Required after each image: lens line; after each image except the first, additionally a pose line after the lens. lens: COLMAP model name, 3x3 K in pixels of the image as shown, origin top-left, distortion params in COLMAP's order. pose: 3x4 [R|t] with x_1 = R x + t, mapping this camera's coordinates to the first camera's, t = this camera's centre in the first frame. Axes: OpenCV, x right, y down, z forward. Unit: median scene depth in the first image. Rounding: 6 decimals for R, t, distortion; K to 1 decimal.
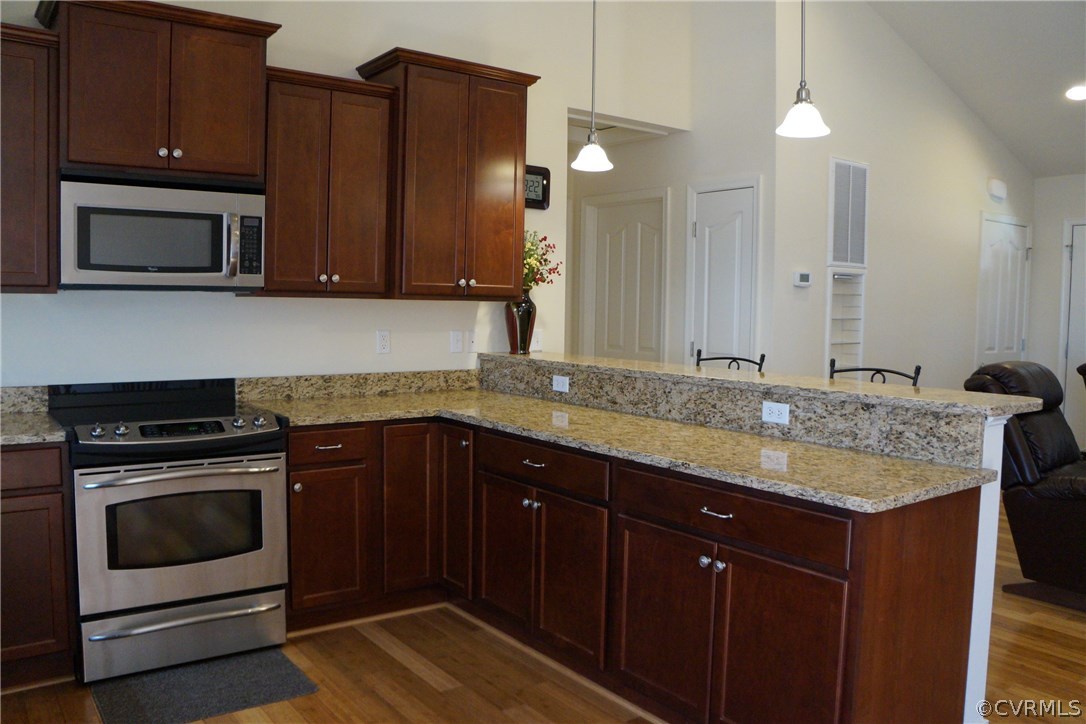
lens RADIAL K [[873.4, 0, 539.9], [0, 873.4, 364.6], [0, 0, 1]] dist [-0.173466, 0.139456]
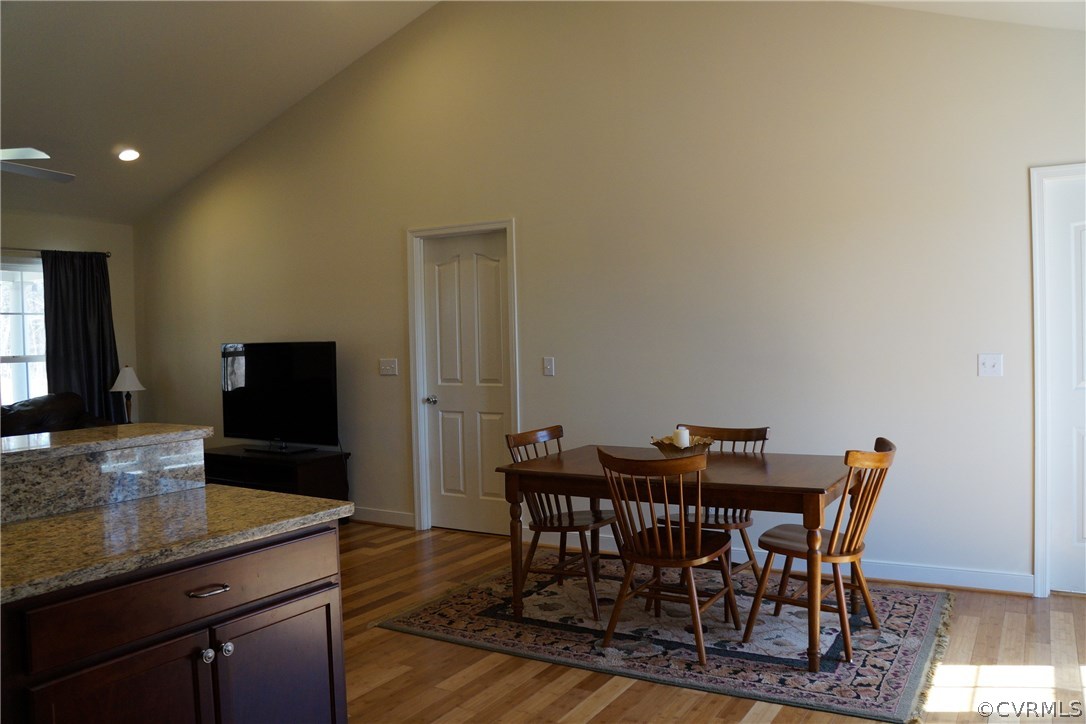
lens RADIAL K [[874.6, 0, 536.9], [0, 874.6, 358.5], [0, 0, 1]] dist [-0.181574, 0.141552]
pose [[-0.376238, -0.031506, 0.925987, -0.439614], [0.084625, 0.994076, 0.068206, -0.053518], [-0.922650, 0.104023, -0.371342, 0.655933]]
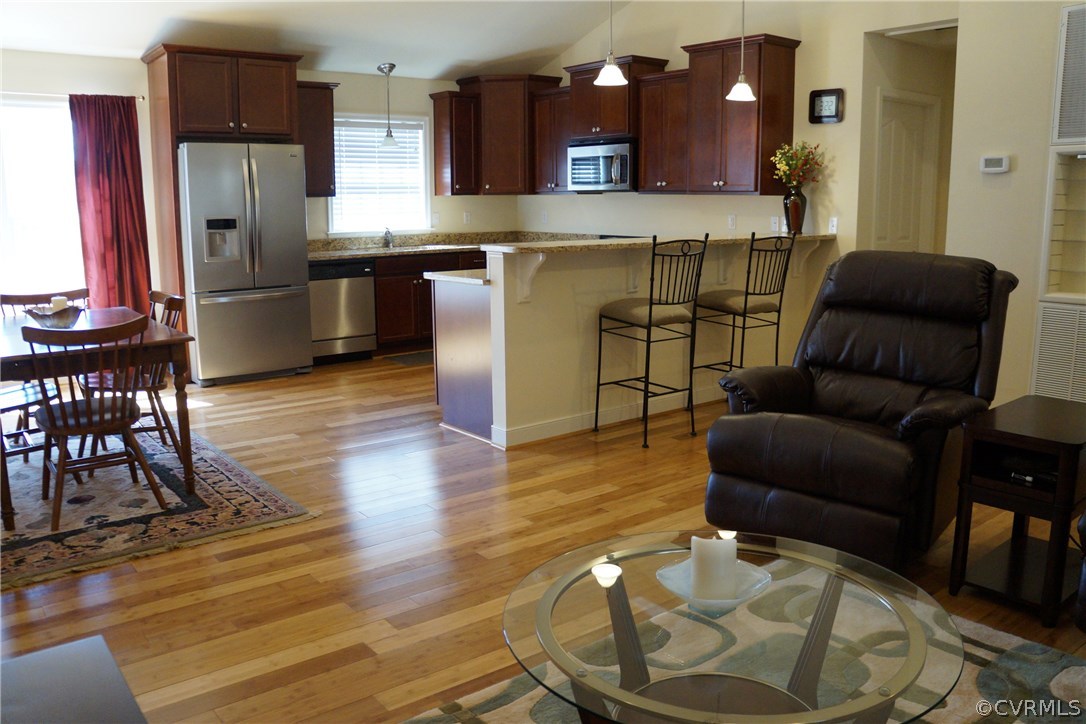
lens RADIAL K [[873.4, 0, 539.9], [0, 873.4, 364.6], [0, 0, 1]] dist [-0.173466, 0.139456]
pose [[0.029131, 0.171204, -0.984805, 1.637262], [-0.061359, 0.983671, 0.169192, -0.016803], [0.997691, 0.055498, 0.039160, 0.694714]]
